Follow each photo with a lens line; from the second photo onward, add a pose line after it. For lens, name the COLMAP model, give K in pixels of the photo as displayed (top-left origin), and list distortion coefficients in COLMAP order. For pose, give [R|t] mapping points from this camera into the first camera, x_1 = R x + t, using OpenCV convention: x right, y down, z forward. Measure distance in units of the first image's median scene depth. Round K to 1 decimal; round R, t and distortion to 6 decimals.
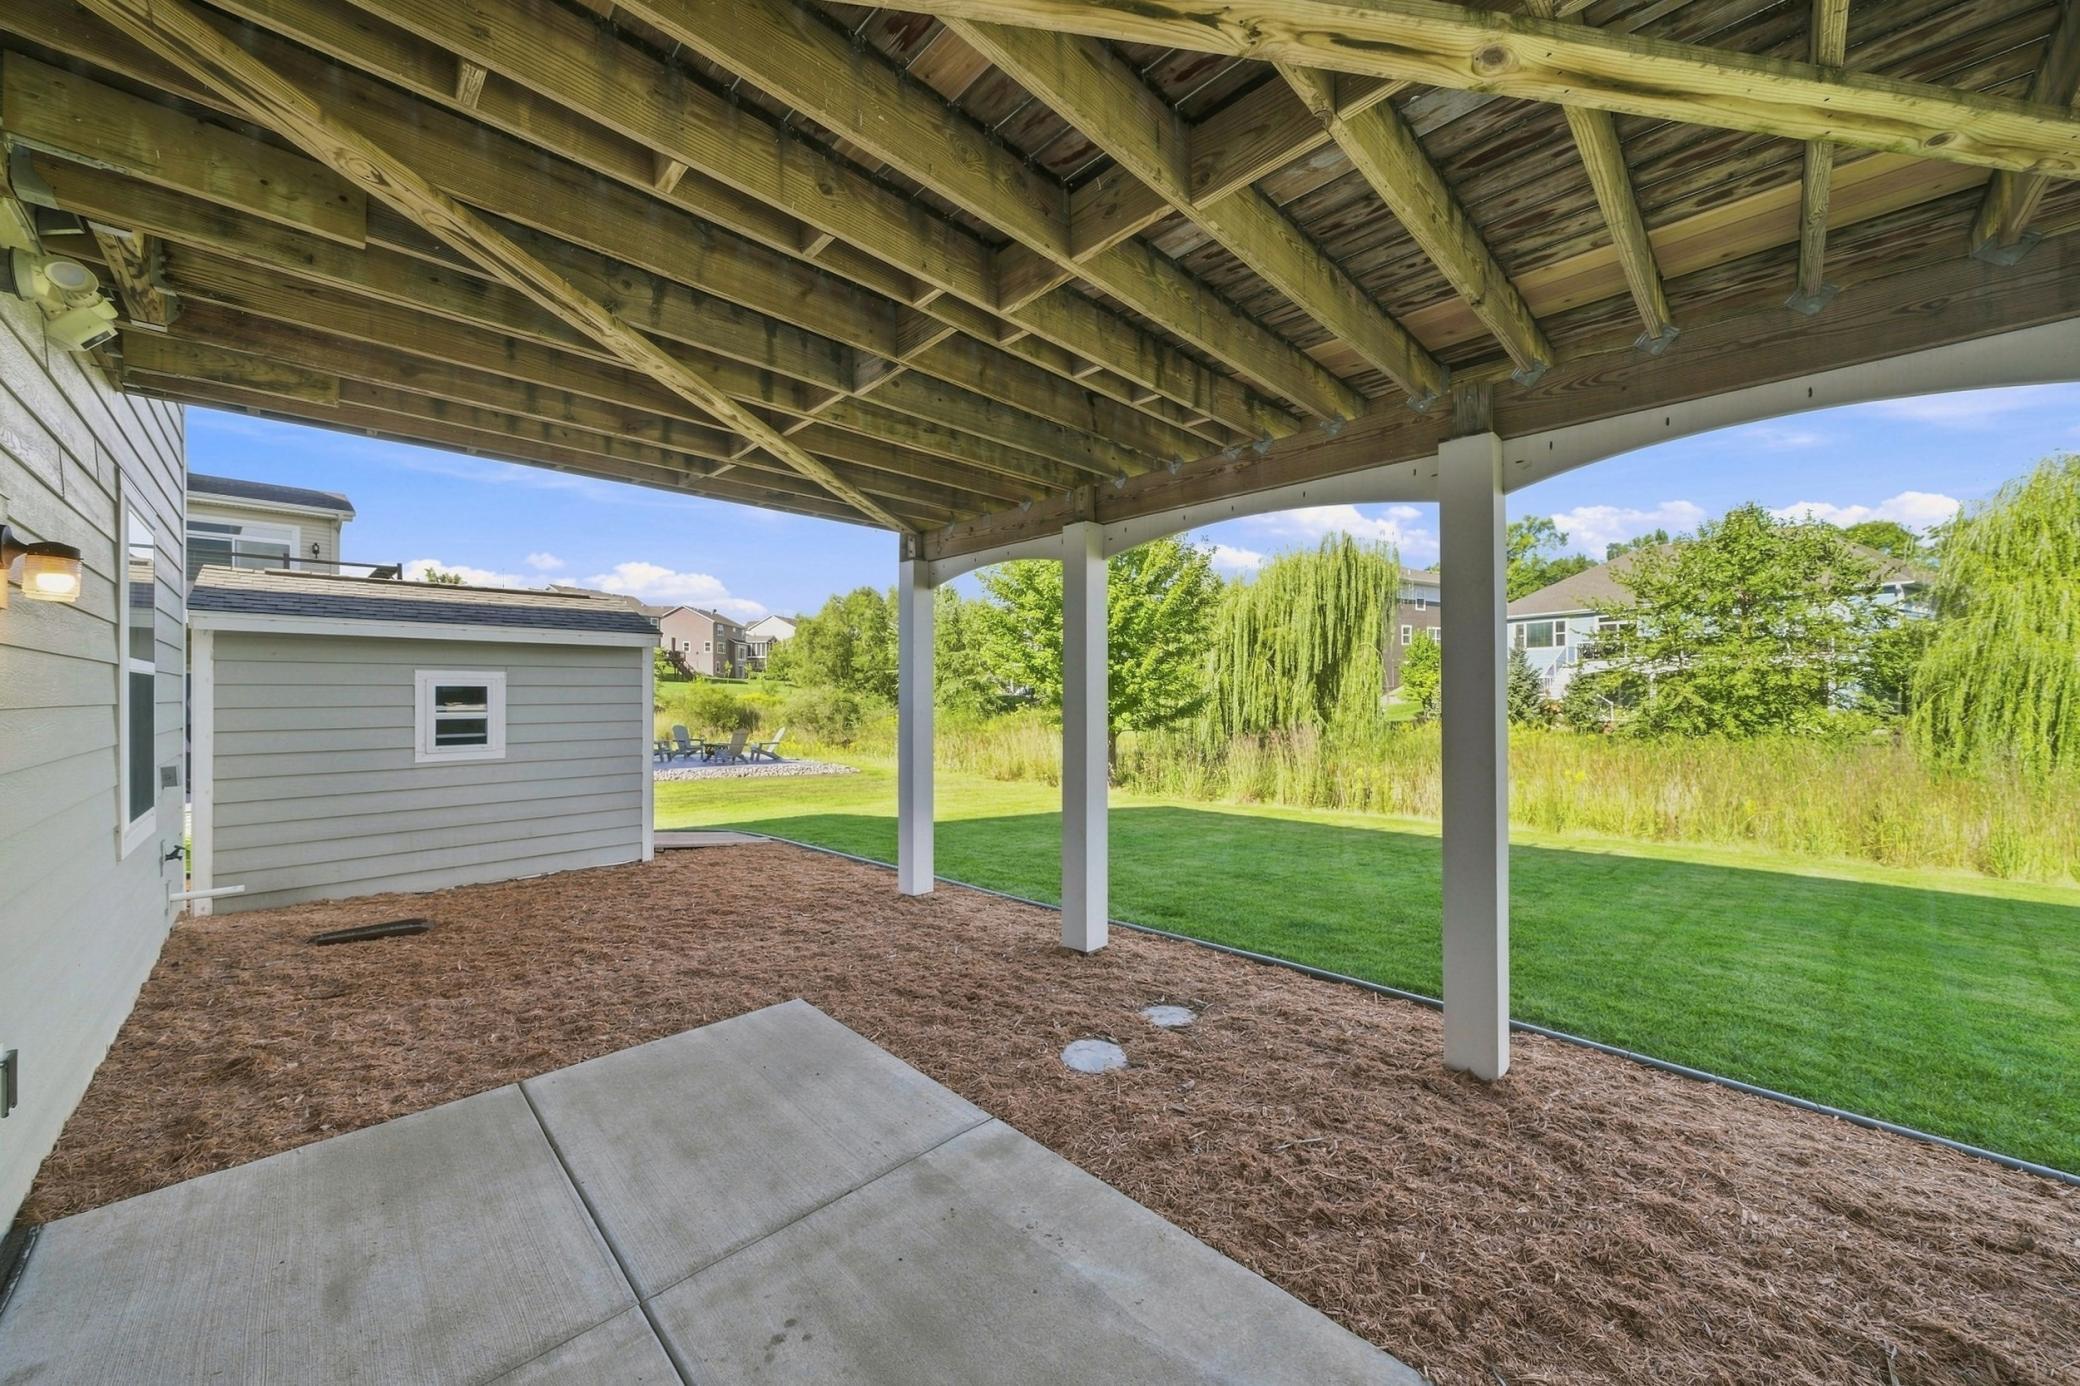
lens RADIAL K [[728.2, 0, 1033.1], [0, 728.2, 701.9], [0, 0, 1]] dist [-0.007279, 0.000229]
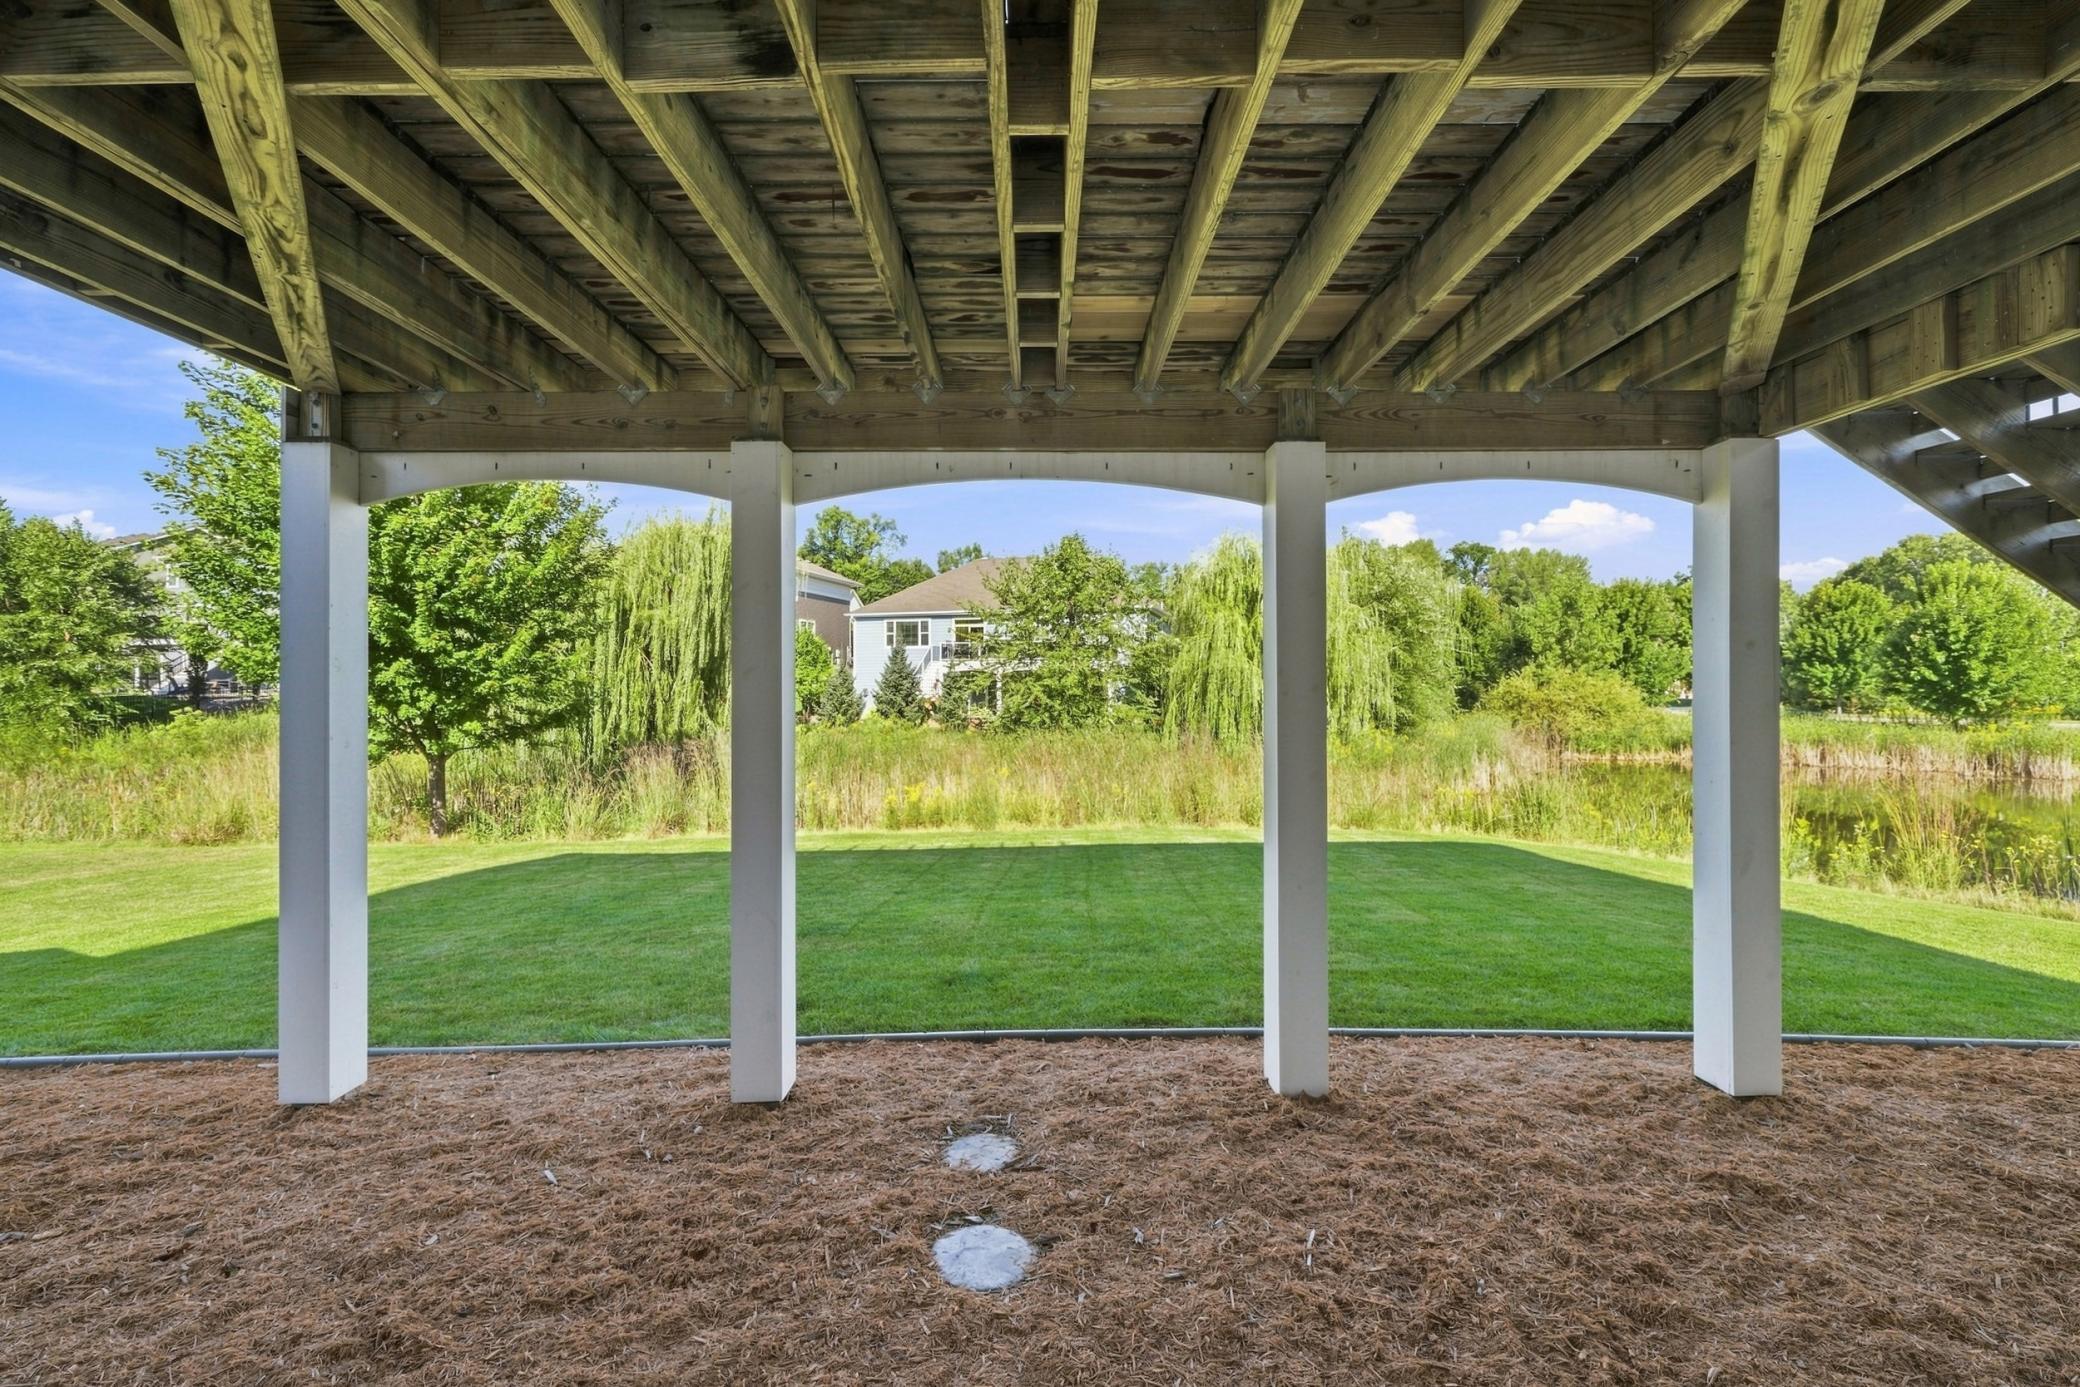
lens RADIAL K [[864.8, 0, 1029.3], [0, 864.8, 693.5], [0, 0, 1]] dist [-0.004127, 0.001369]
pose [[0.706983, -0.002022, 0.707228, -0.240807], [0.007958, 0.999955, -0.005096, -0.011795], [-0.707186, 0.009230, 0.706968, 0.222261]]
